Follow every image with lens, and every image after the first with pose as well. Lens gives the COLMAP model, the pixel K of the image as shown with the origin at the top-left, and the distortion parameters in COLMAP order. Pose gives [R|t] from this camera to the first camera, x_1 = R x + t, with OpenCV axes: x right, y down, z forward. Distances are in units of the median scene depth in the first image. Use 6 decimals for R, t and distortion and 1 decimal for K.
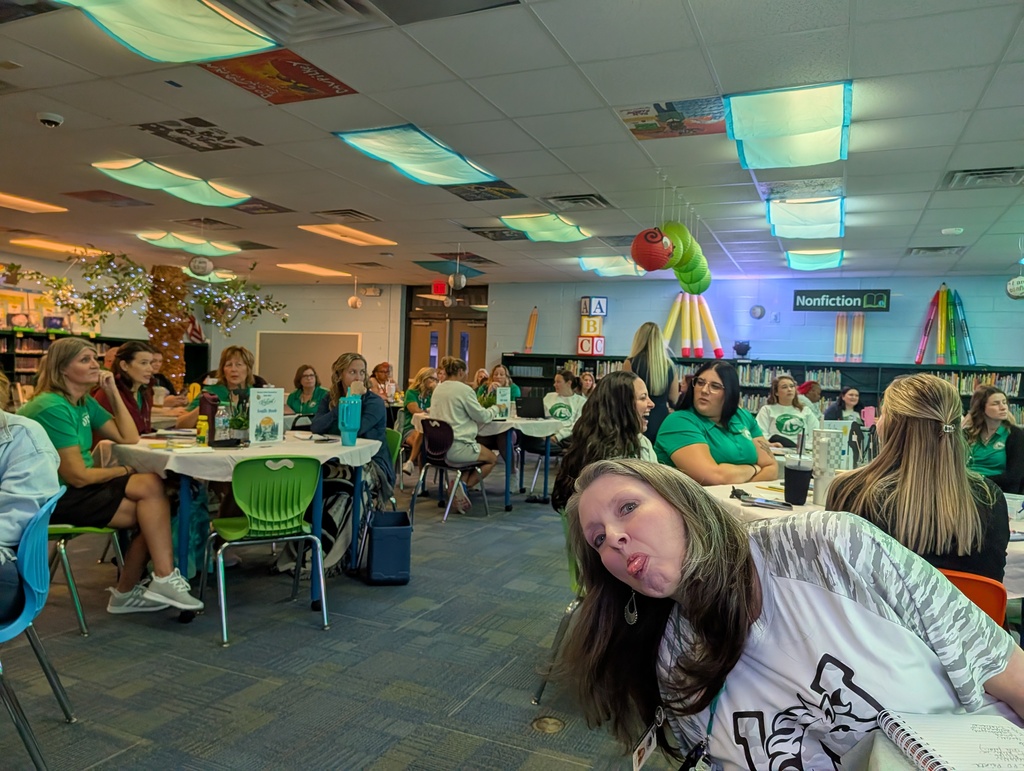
lens RADIAL K [[740.5, 0, 511.3], [0, 740.5, 394.0], [0, 0, 1]] dist [0.020154, -0.004240]
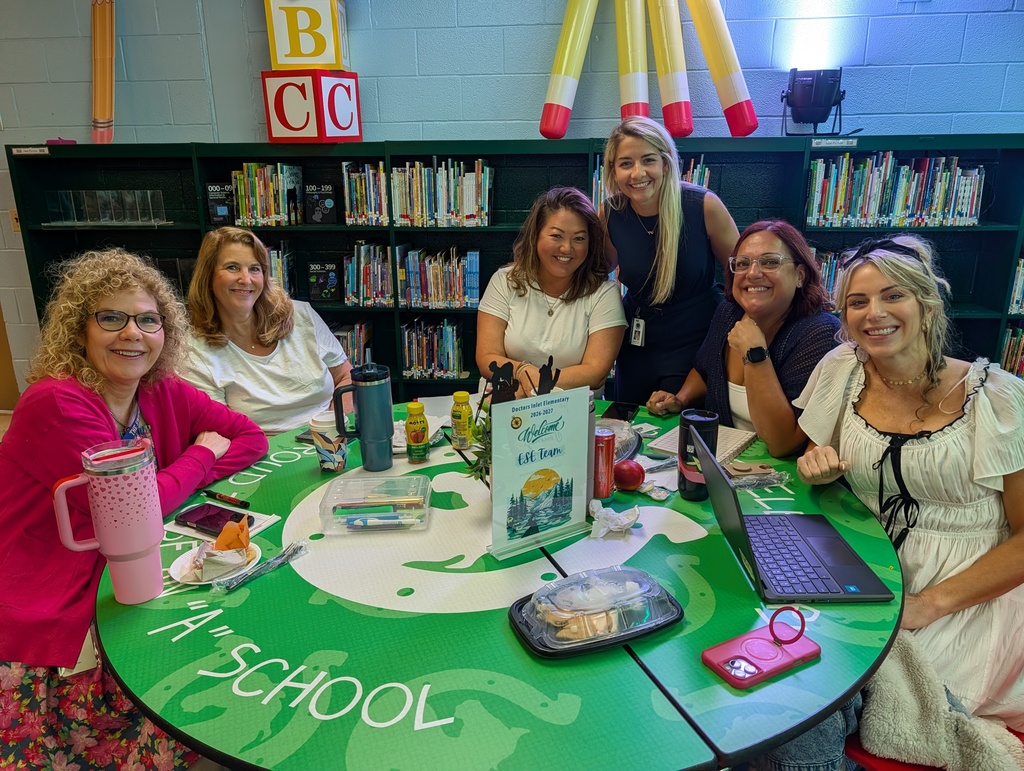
lens RADIAL K [[740.5, 0, 512.7], [0, 740.5, 387.7], [0, 0, 1]] dist [0.020154, -0.004240]
pose [[0.945697, -0.140129, 0.293294, 0.083042], [0.054177, 0.957633, 0.282848, -0.039610], [-0.320504, -0.251599, 0.913223, 0.702185]]
